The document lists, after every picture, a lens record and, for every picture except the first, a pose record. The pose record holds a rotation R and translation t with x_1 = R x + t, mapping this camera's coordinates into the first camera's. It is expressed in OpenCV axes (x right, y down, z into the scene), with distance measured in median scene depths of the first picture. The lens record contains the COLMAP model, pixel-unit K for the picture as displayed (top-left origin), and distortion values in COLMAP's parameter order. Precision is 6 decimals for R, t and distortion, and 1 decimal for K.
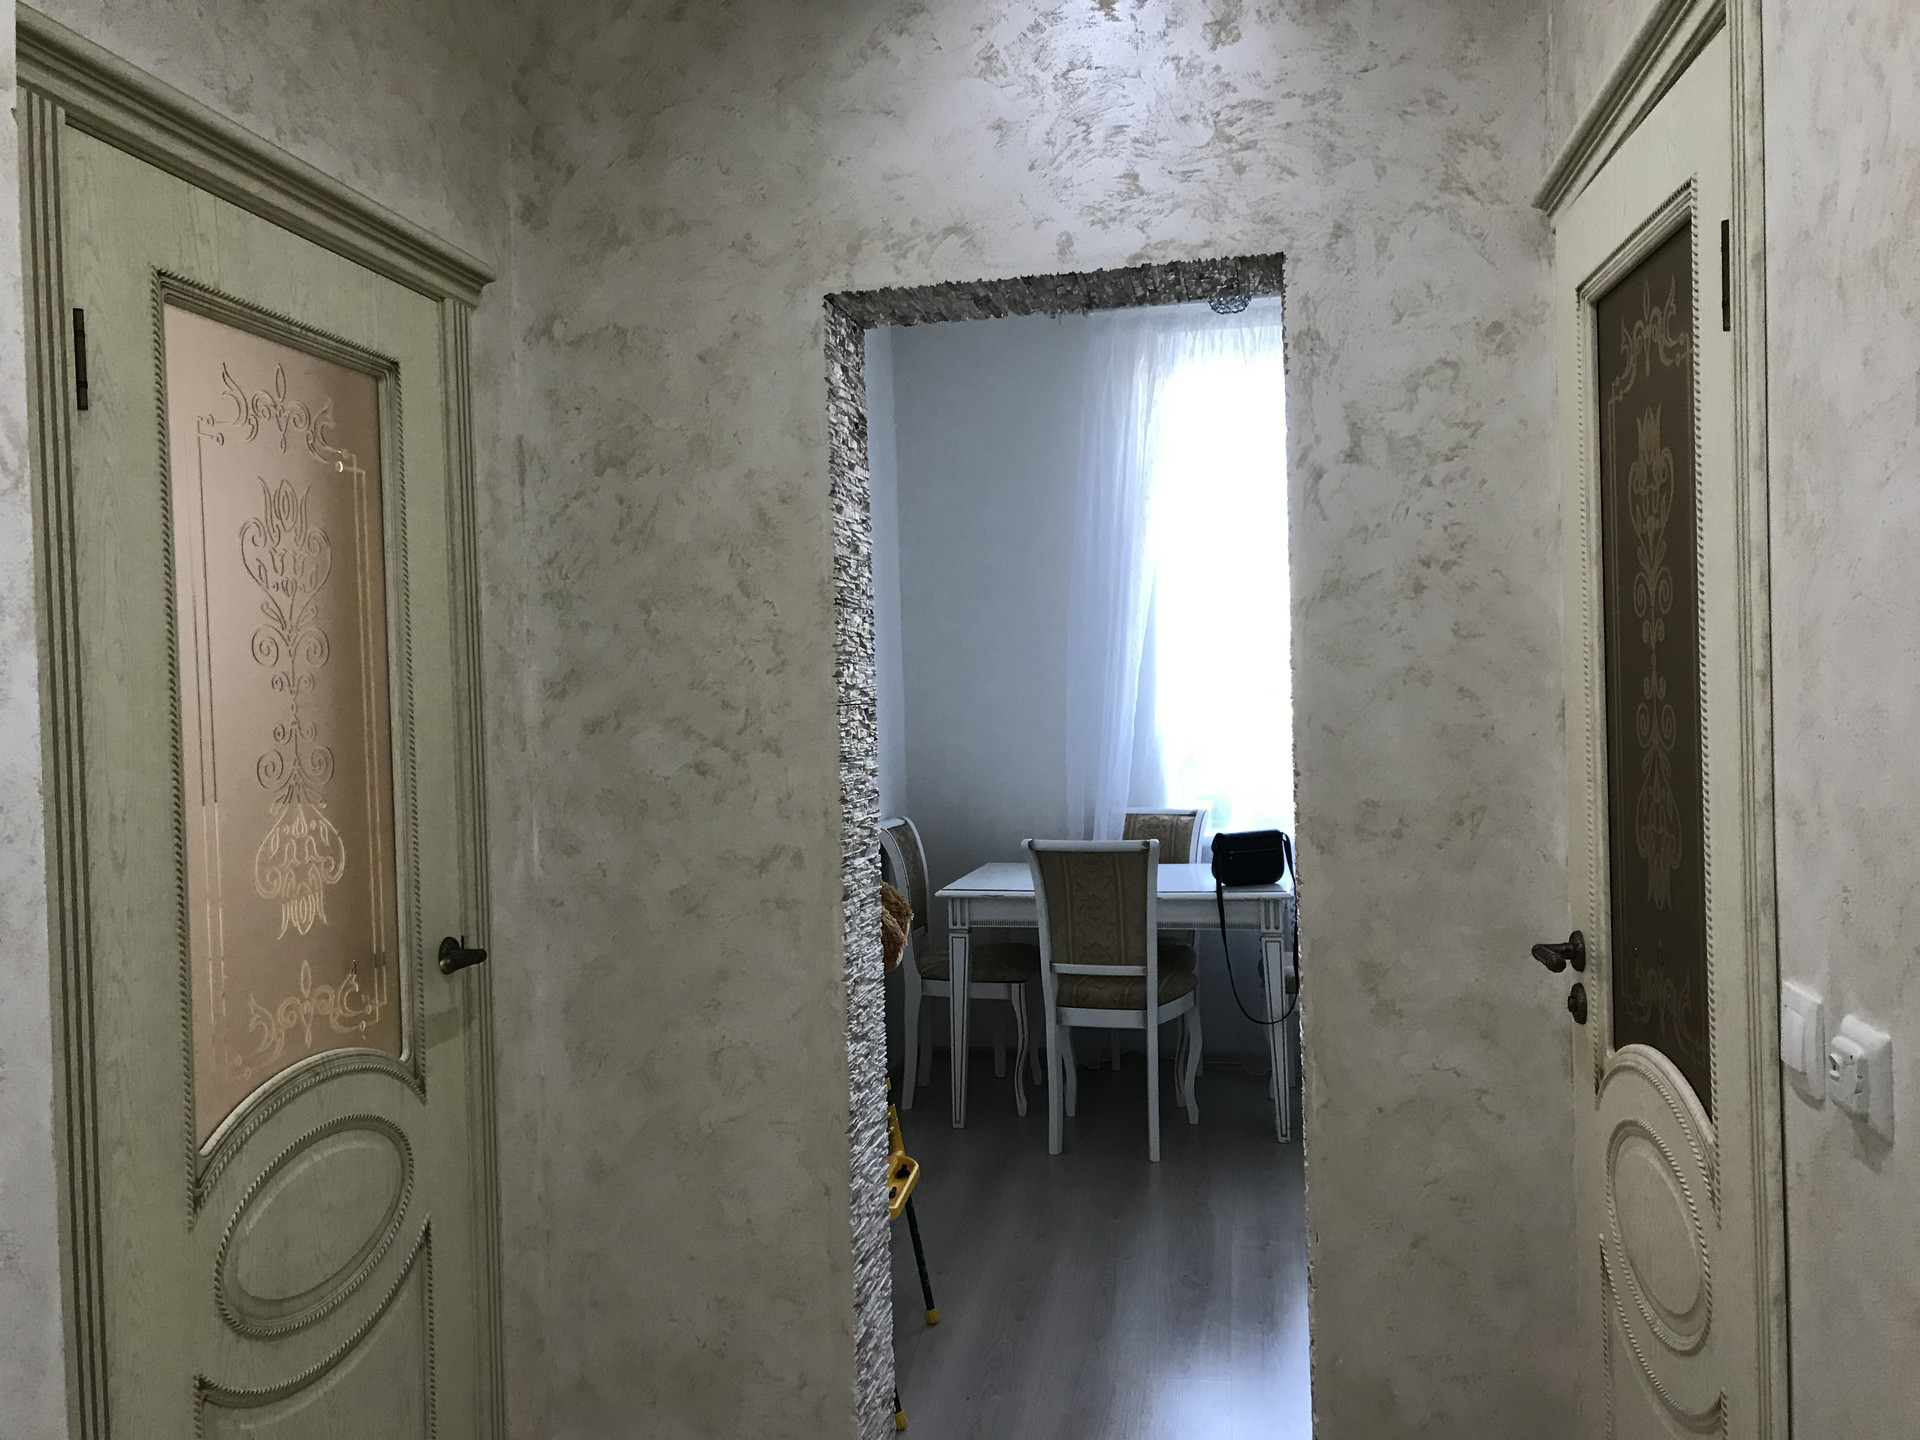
lens RADIAL K [[1577.6, 0, 955.3], [0, 1577.6, 720.4], [0, 0, 1]] dist [0.029534, -0.001738]
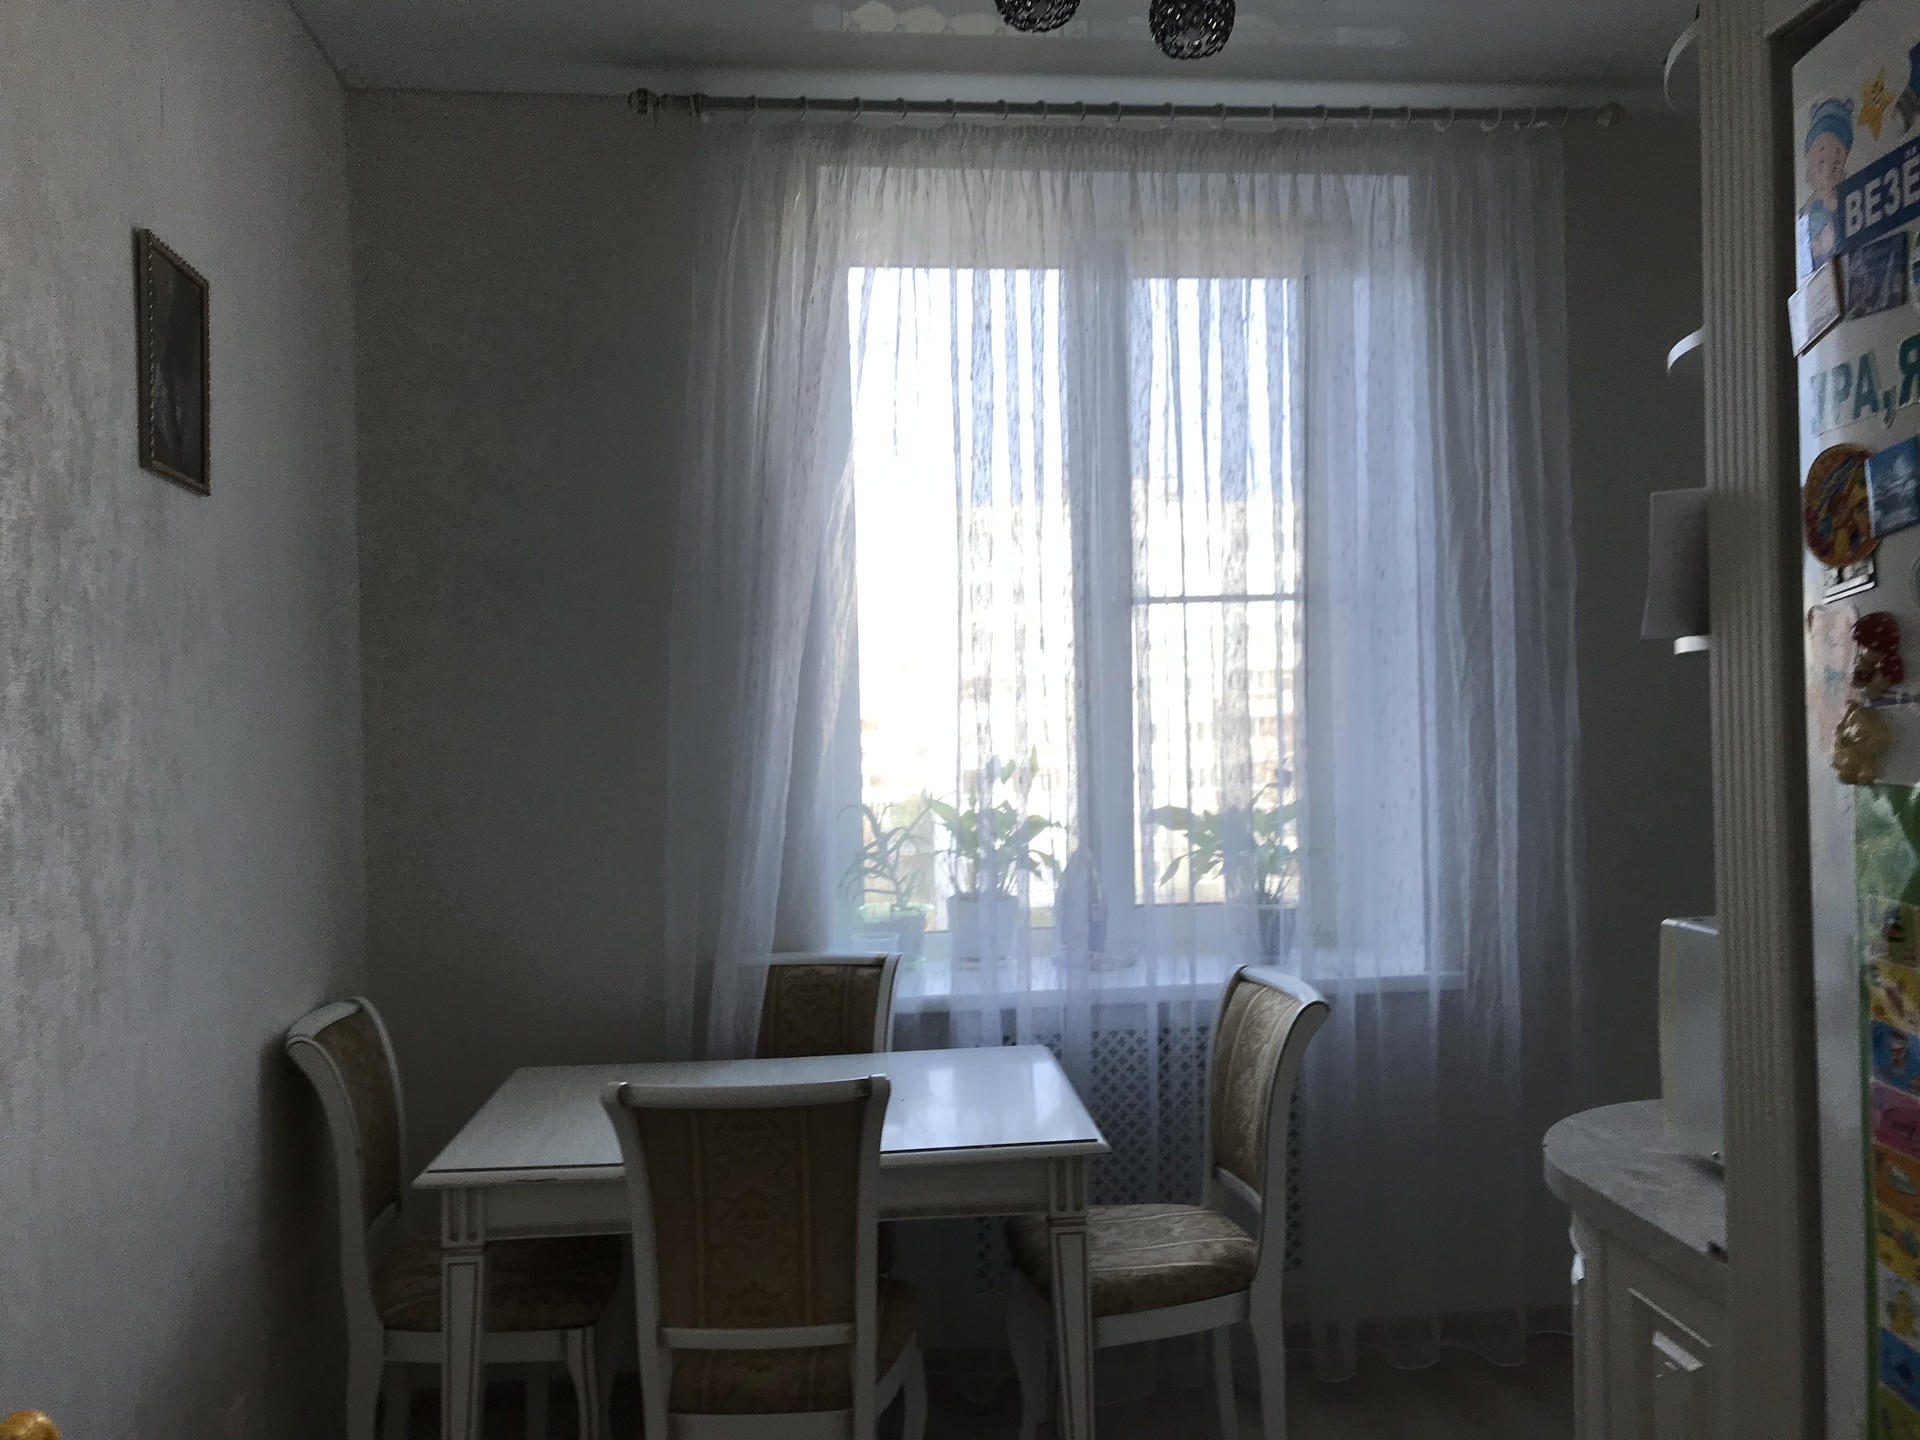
lens RADIAL K [[1577.6, 0, 953.1], [0, 1577.6, 732.8], [0, 0, 1]] dist [0.029534, -0.001738]
pose [[0.956930, 0.014210, 0.289969, 0.002647], [-0.010254, 0.999833, -0.015156, -0.021912], [-0.290136, 0.011530, 0.956916, 0.471310]]
